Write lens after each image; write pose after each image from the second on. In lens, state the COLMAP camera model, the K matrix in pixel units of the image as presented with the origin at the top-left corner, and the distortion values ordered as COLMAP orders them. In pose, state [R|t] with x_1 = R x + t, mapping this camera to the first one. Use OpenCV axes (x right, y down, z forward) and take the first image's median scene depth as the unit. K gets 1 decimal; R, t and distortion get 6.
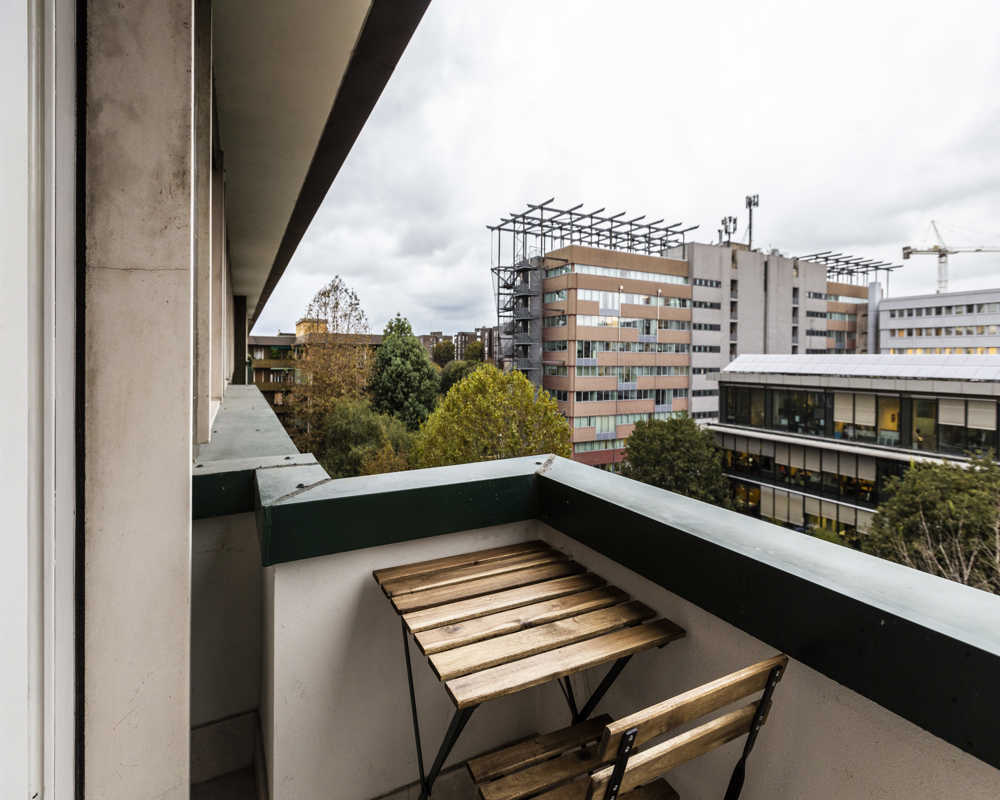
lens RADIAL K [[452.2, 0, 477.5], [0, 452.2, 363.1], [0, 0, 1]] dist [0.003696, -0.001742]
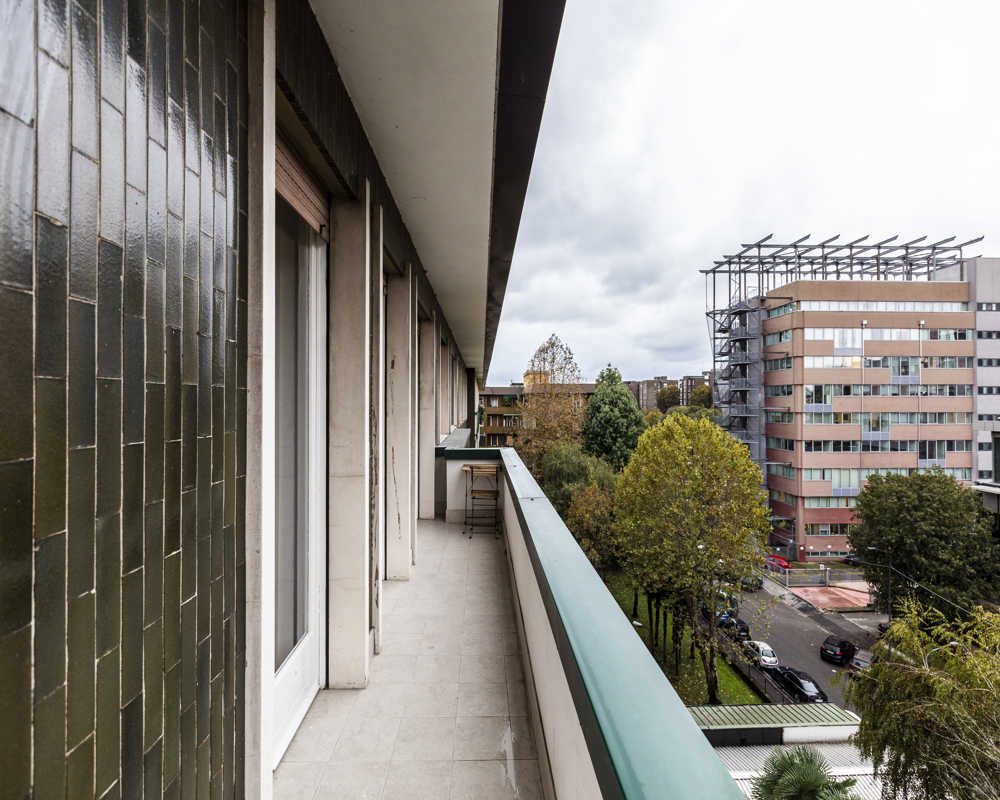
lens RADIAL K [[452.2, 0, 500.2], [0, 452.2, 403.4], [0, 0, 1]] dist [0.003696, -0.001742]
pose [[0.902093, -0.010714, -0.431409, 0.058621], [0.005874, 0.999904, -0.012549, -0.004204], [0.431502, 0.008786, 0.902069, -0.085883]]
